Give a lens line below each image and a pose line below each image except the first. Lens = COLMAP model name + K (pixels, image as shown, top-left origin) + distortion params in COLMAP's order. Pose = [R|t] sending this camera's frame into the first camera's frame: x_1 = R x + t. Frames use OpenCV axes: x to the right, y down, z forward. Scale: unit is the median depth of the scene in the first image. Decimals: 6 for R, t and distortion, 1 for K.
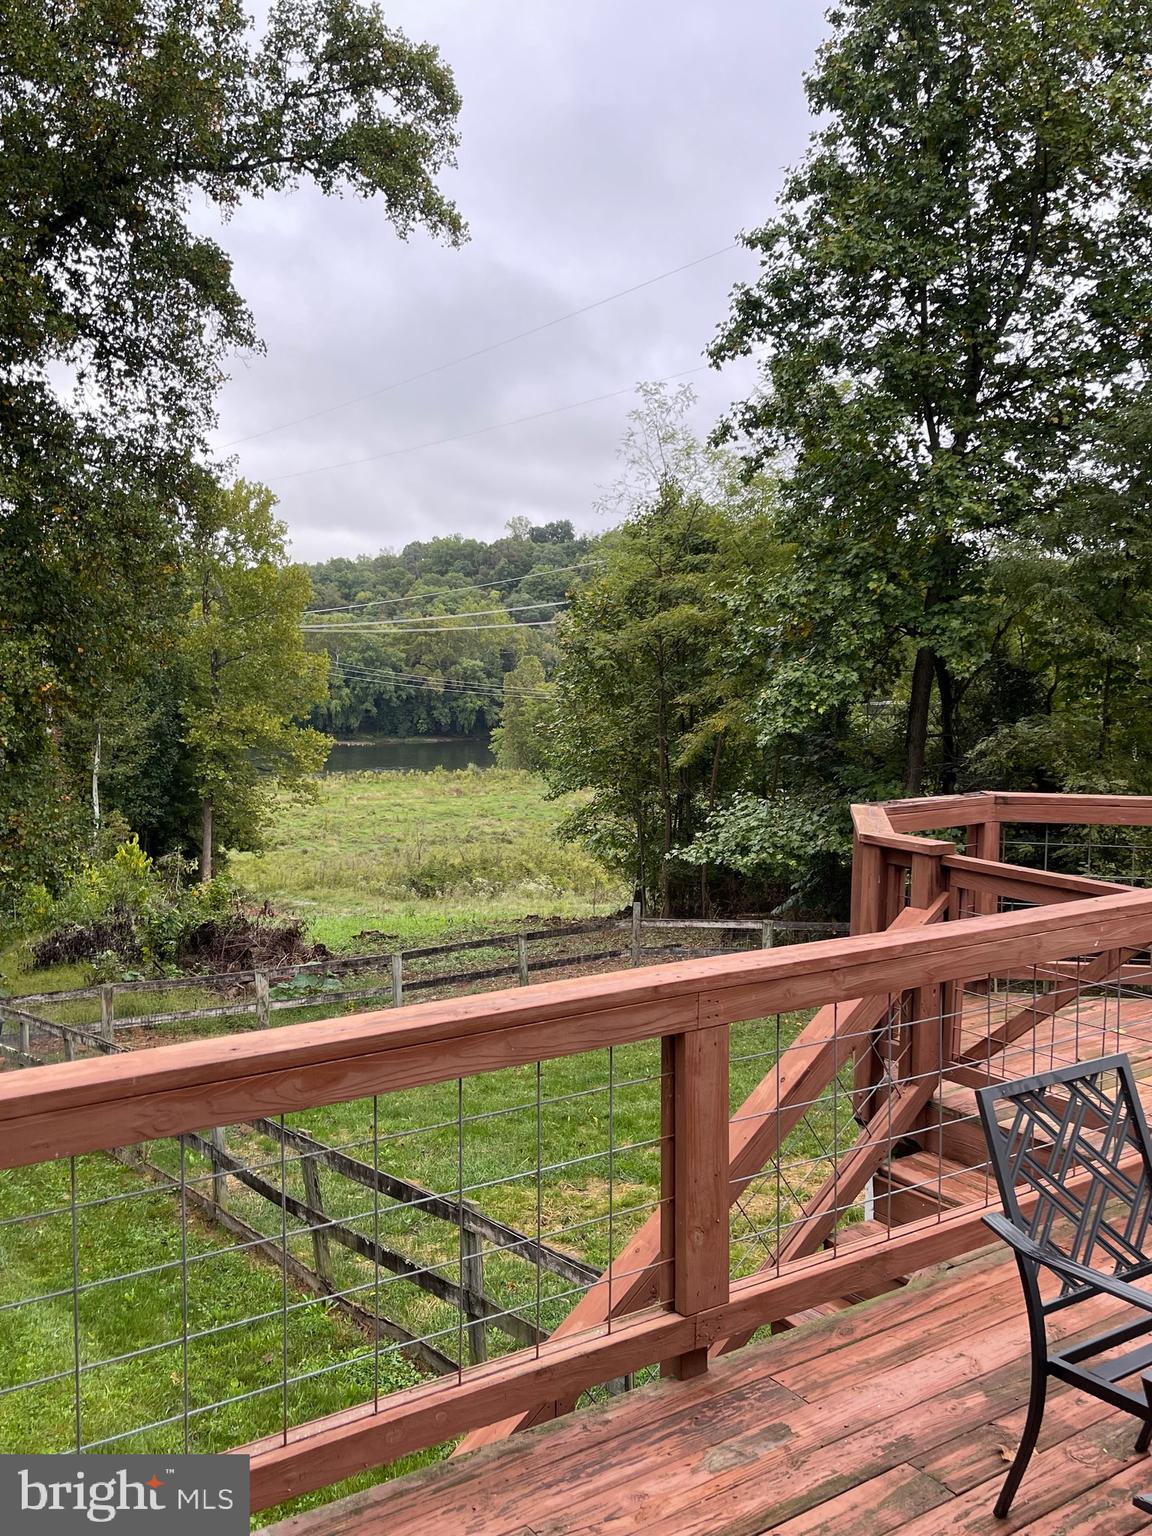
lens RADIAL K [[1403.8, 0, 579.4], [0, 1403.8, 767.3], [0, 0, 1]] dist [0.008945, 0.000000]
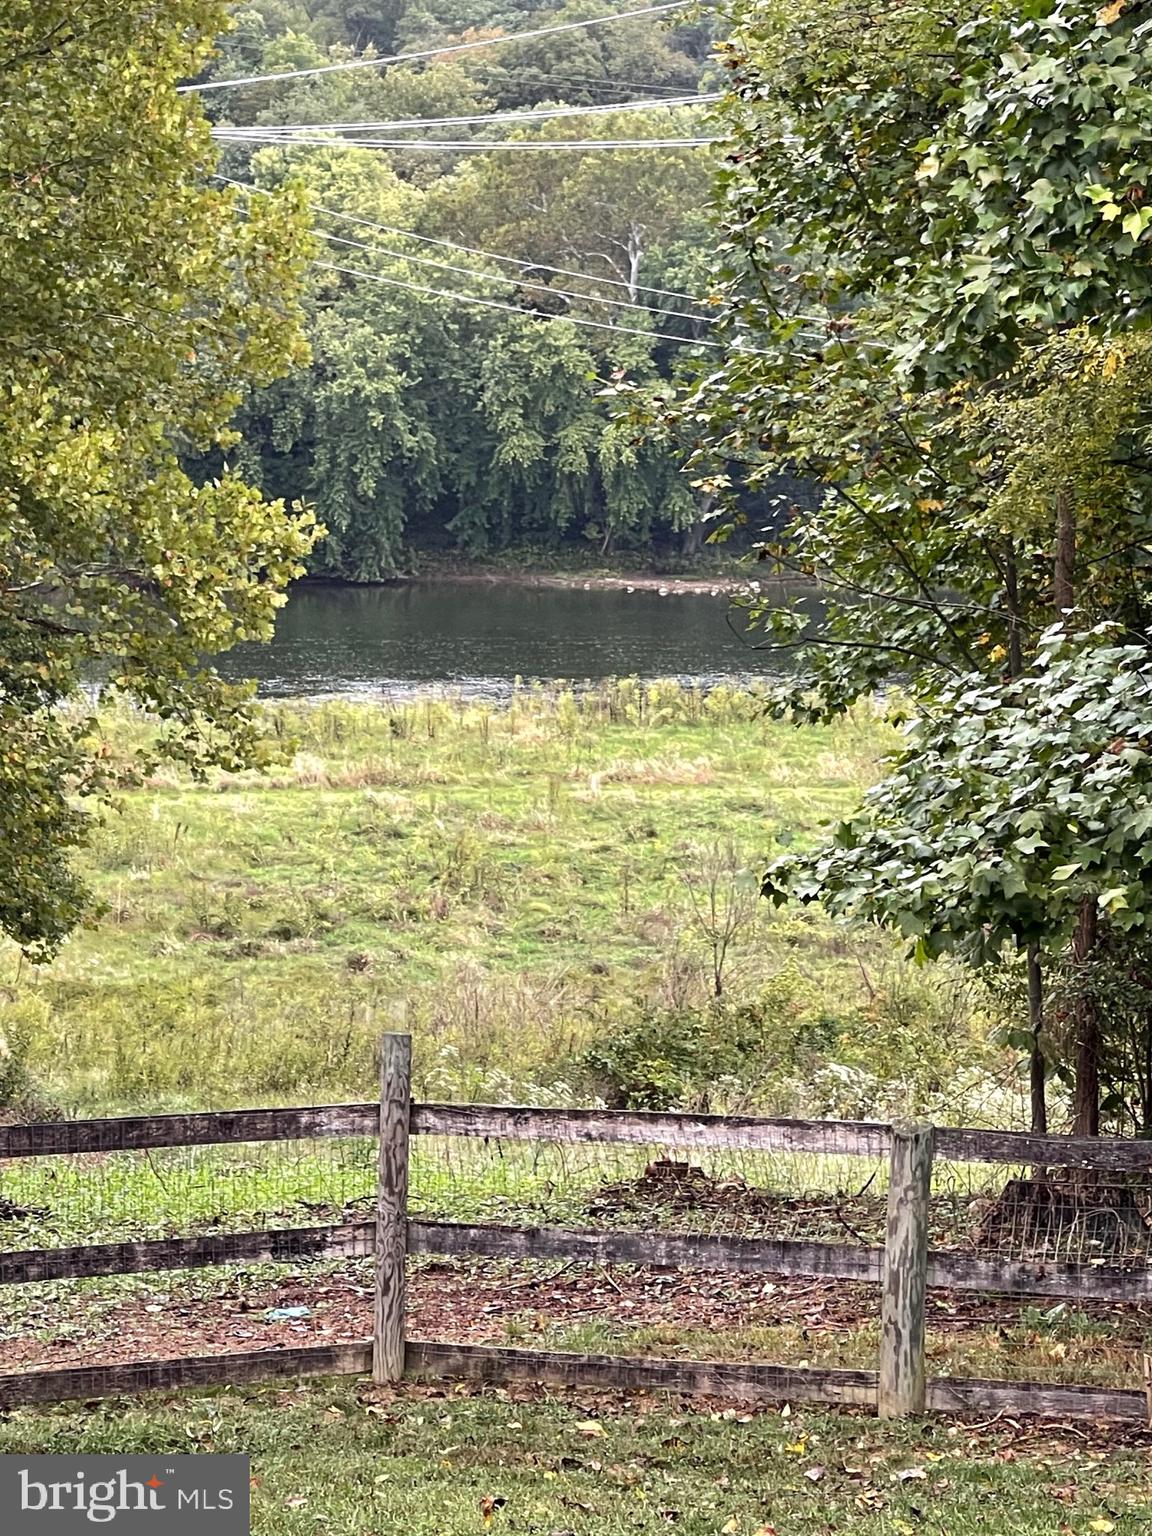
lens RADIAL K [[5264.7, 0, 574.0], [0, 5264.7, 775.0], [0, 0, 1]] dist [0.136359, 0.000000]
pose [[0.979306, 0.027716, -0.200480, 0.073745], [-0.024972, 0.999557, 0.016201, 0.010859], [0.200840, -0.010859, 0.979564, 0.037343]]
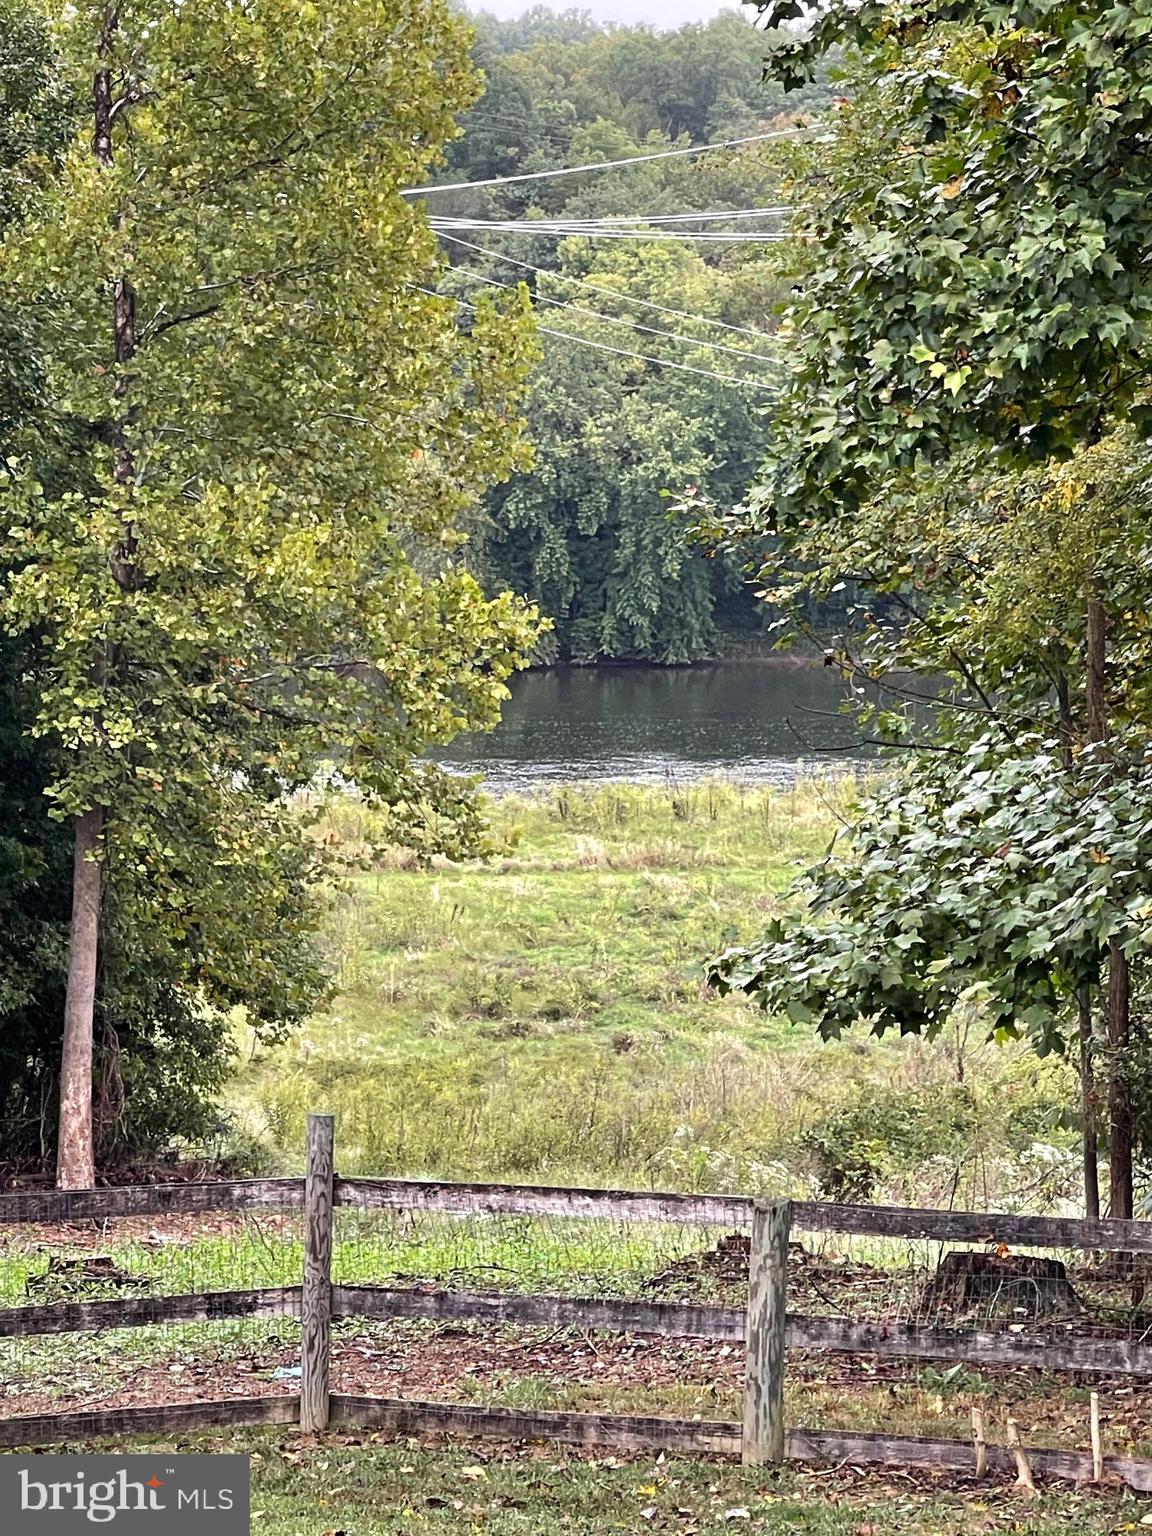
lens RADIAL K [[5264.7, 0, 576.7], [0, 5264.7, 758.2], [0, 0, 1]] dist [0.136359, 0.000000]
pose [[0.964934, 0.021786, -0.261586, 0.102043], [-0.022706, 0.999742, -0.000496, 0.008475], [0.261508, 0.006418, 0.965180, 0.016762]]
